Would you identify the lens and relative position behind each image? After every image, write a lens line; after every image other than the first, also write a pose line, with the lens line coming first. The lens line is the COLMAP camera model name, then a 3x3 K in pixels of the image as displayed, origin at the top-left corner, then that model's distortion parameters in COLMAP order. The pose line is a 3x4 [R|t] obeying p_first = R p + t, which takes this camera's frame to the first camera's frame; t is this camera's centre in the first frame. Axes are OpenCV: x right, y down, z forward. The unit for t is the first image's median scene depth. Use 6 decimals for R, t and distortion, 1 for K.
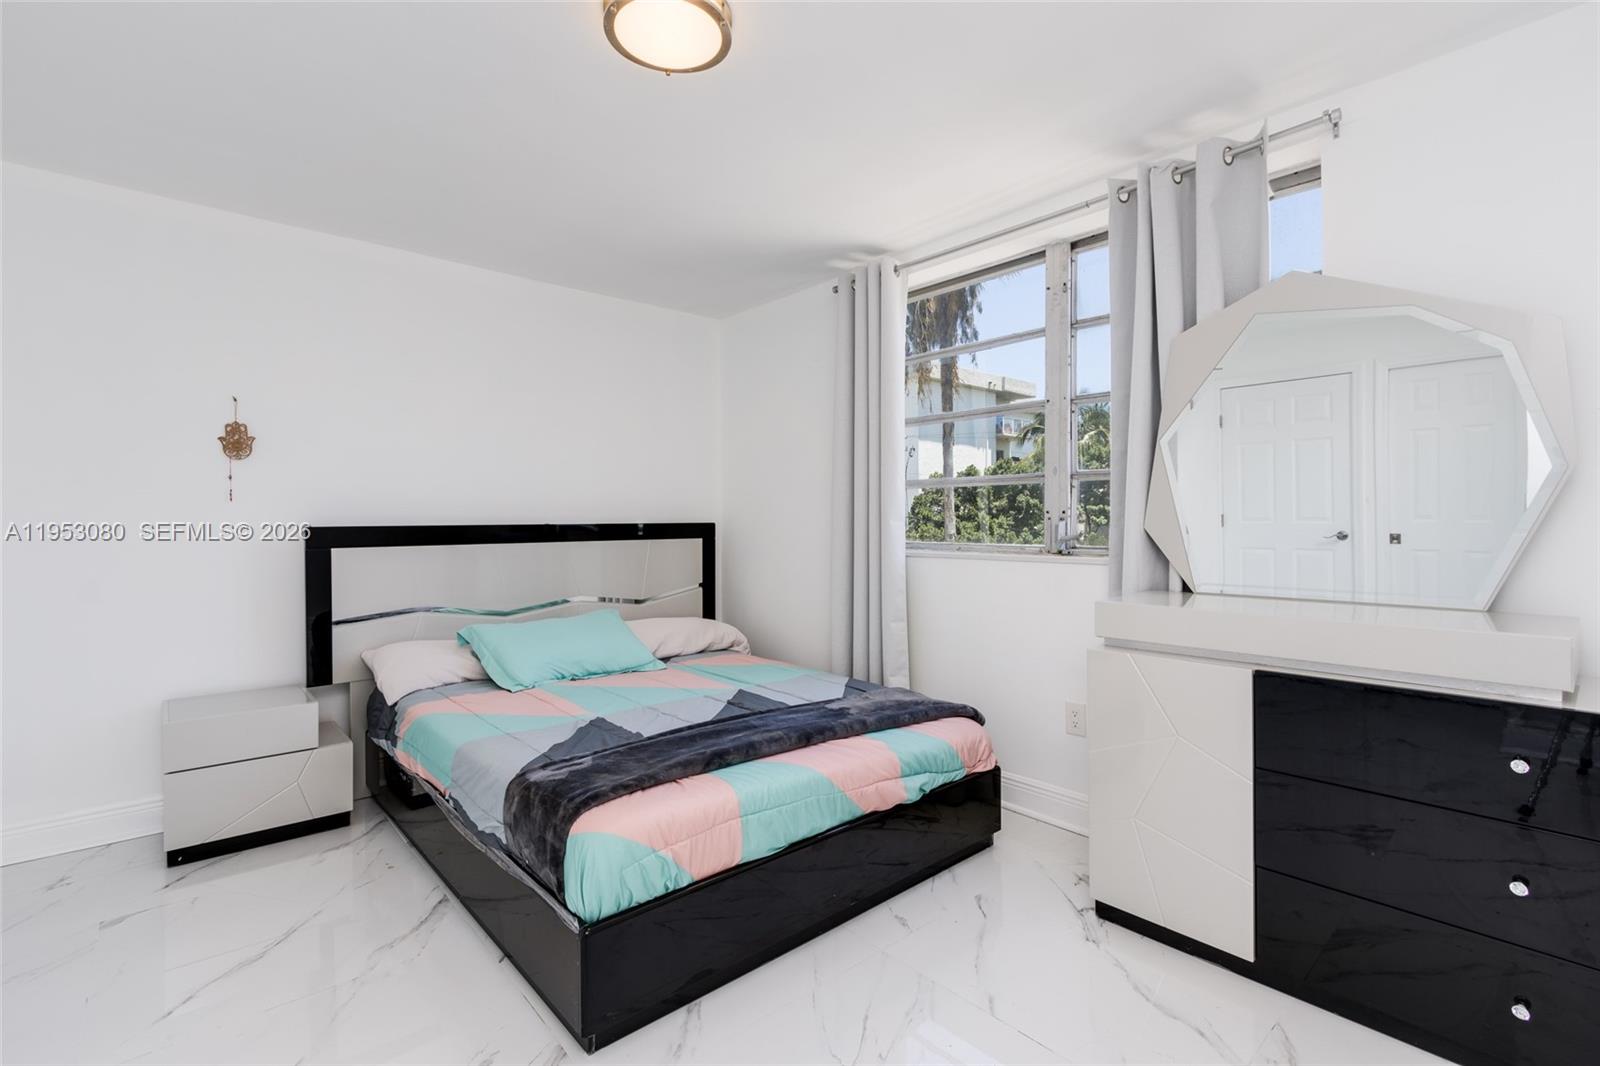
lens RADIAL K [[736.9, 0, 797.2], [0, 736.9, 538.2], [0, 0, 1]] dist [0.005673, -0.001362]
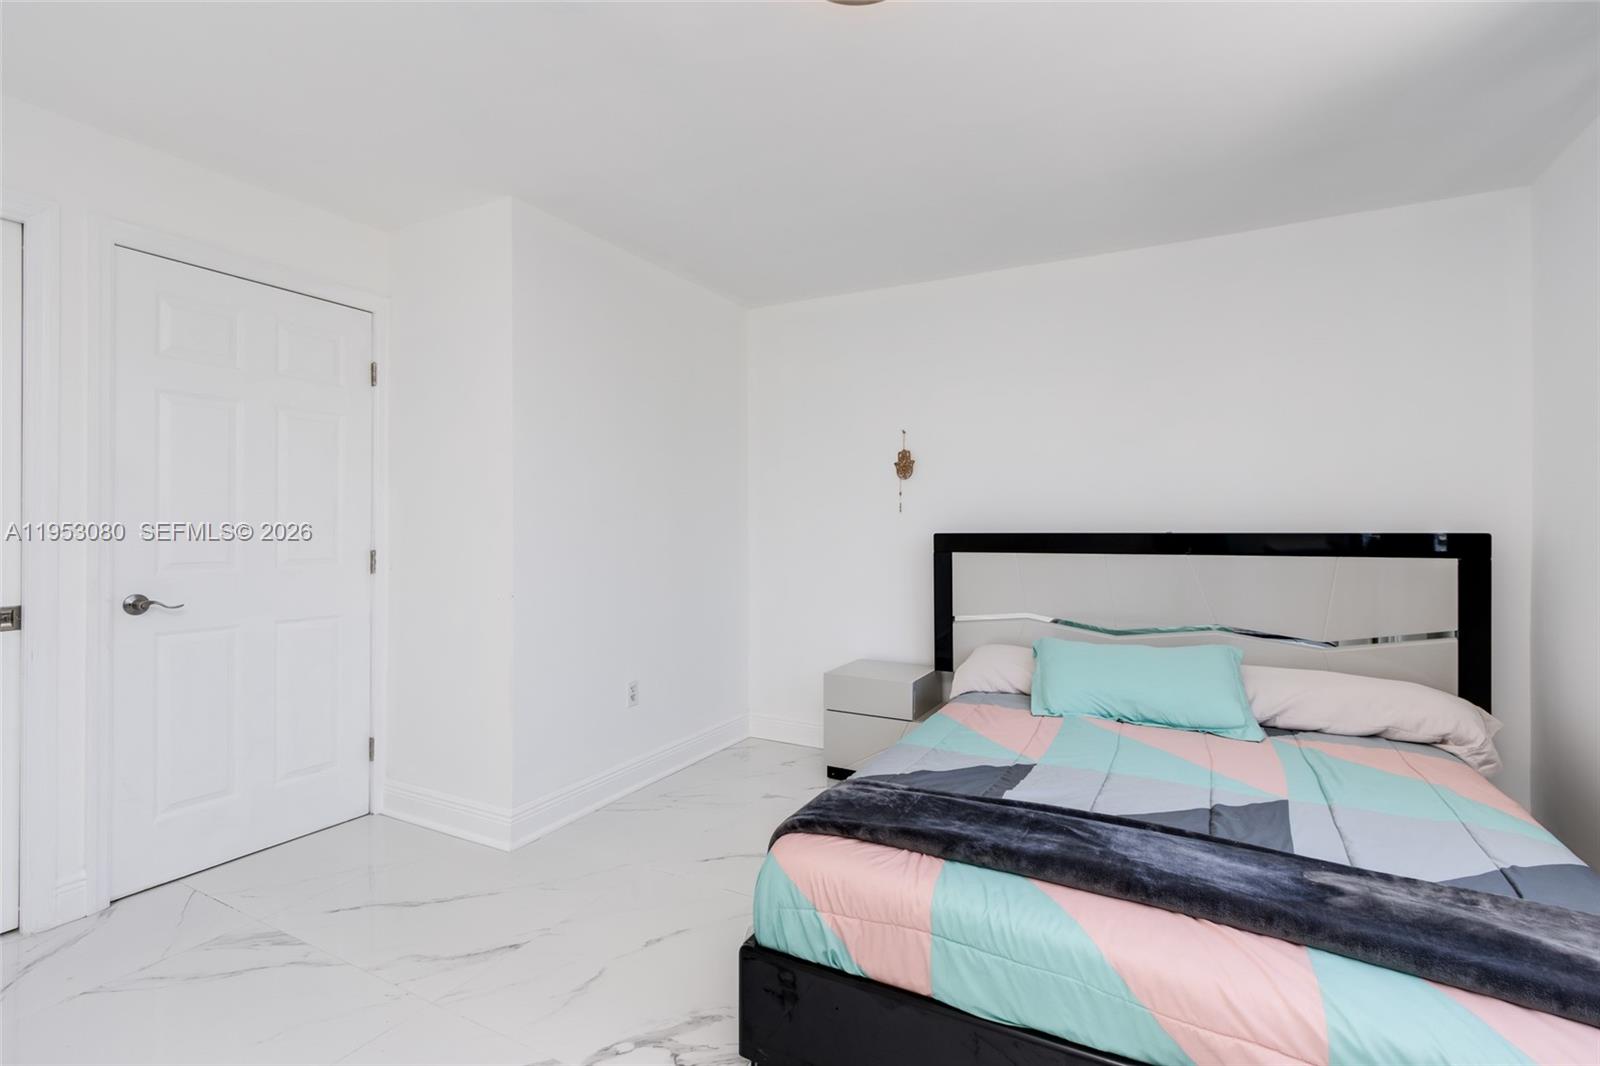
lens RADIAL K [[736.9, 0, 799.0], [0, 736.9, 528.2], [0, 0, 1]] dist [0.005673, -0.001362]
pose [[0.359157, 0.003365, -0.933271, 0.340379], [-0.025127, 0.999666, -0.006066, -0.010399], [0.932939, 0.025629, 0.359122, 0.367477]]
